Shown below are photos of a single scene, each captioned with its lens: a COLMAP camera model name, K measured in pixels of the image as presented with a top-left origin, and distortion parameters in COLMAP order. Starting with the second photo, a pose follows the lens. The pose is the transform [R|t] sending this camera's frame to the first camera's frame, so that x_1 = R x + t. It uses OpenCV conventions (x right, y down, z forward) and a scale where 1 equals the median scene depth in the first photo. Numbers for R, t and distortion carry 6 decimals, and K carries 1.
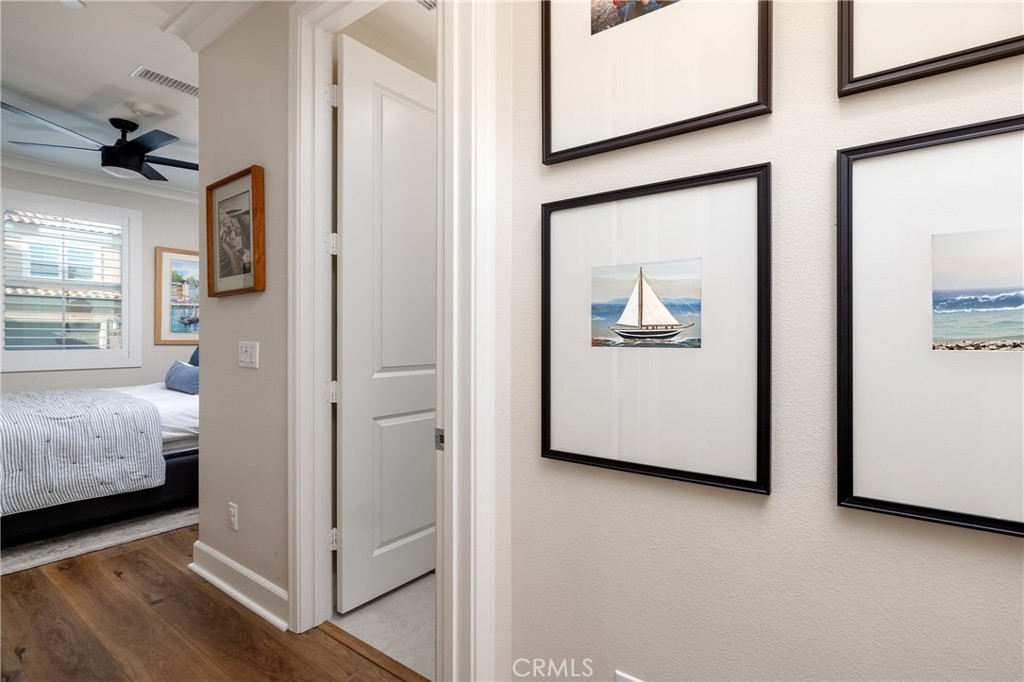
lens RADIAL K [[374.7, 0, 512.0], [0, 374.7, 341.0], [0, 0, 1]] dist [-0.000465, -0.000053]
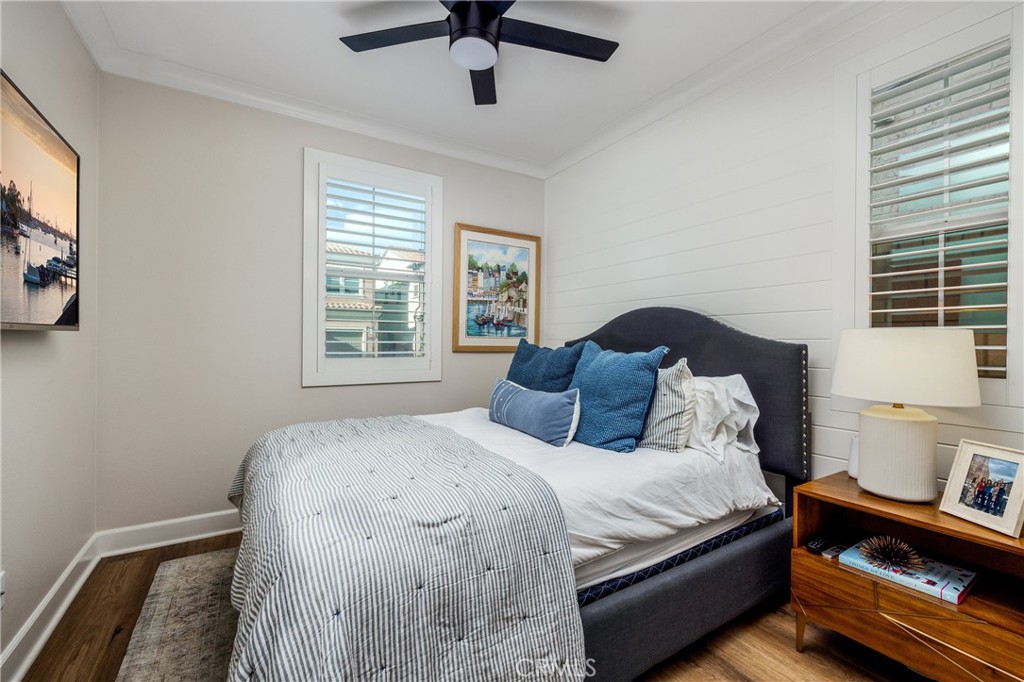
lens RADIAL K [[432.0, 0, 512.0], [0, 432.0, 341.0], [0, 0, 1]] dist [0.000597, 0.000013]
pose [[0.879610, 0.002569, -0.475688, -0.417599], [-0.008605, 0.999908, -0.010512, -0.004036], [0.475617, 0.013339, 0.879551, 0.275575]]
